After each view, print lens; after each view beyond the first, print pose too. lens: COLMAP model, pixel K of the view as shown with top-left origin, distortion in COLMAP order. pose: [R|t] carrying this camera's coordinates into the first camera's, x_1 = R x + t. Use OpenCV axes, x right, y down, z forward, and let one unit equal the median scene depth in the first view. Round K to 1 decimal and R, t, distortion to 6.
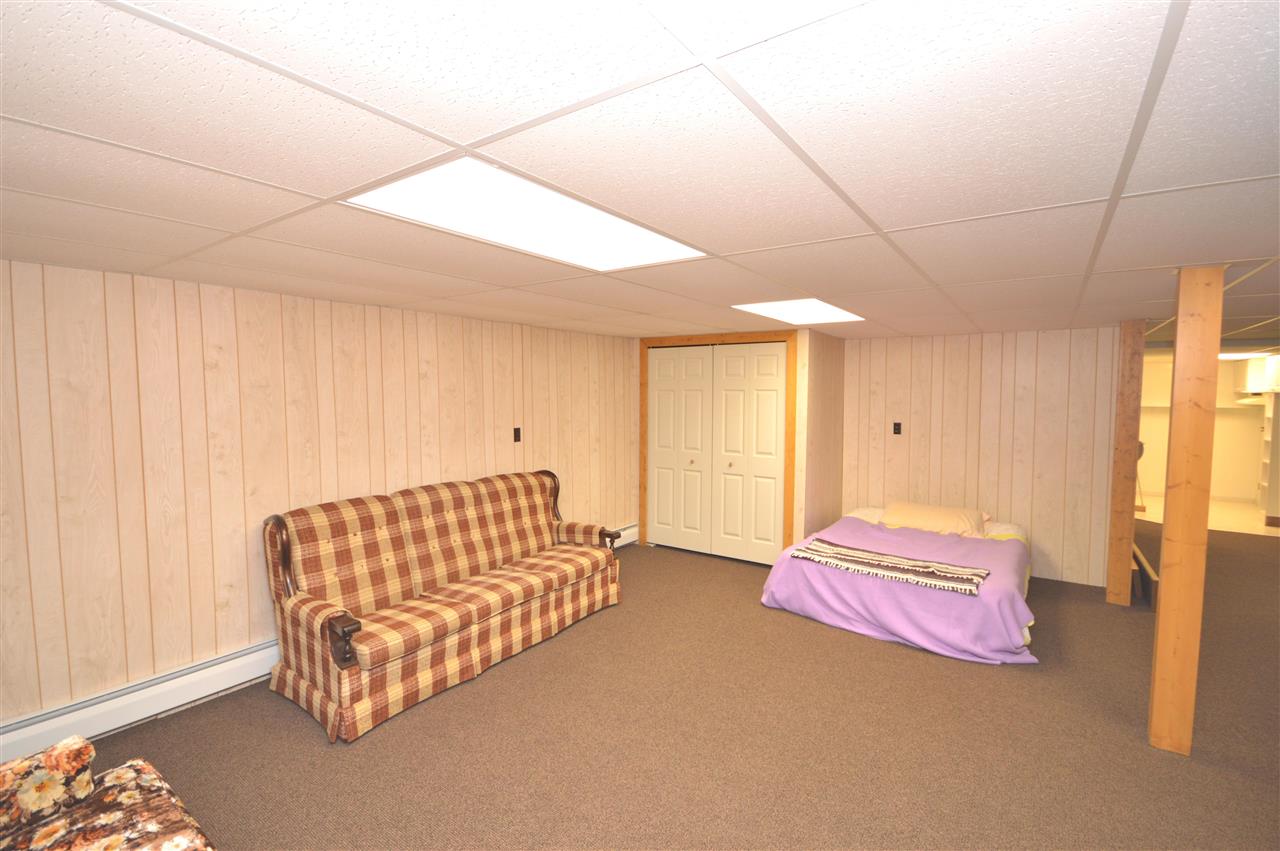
lens RADIAL K [[566.8, 0, 644.4], [0, 566.8, 422.4], [0, 0, 1]] dist [-0.004371, -0.000668]
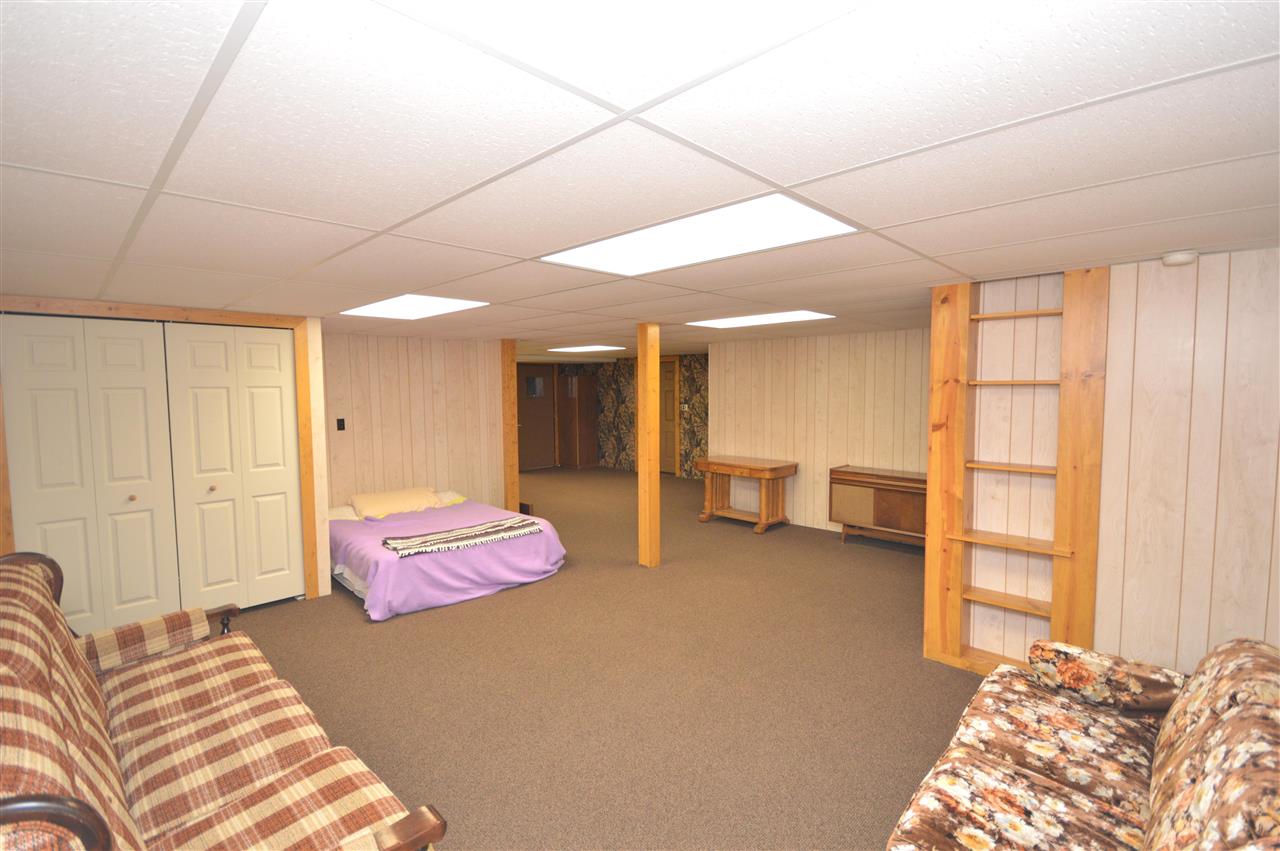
lens RADIAL K [[566.8, 0, 645.2], [0, 566.8, 427.7], [0, 0, 1]] dist [-0.004371, -0.000668]
pose [[0.144865, -0.075677, 0.986553, -0.643772], [0.059071, 0.995954, 0.067724, -0.027587], [-0.987687, 0.048466, 0.148749, 0.446088]]
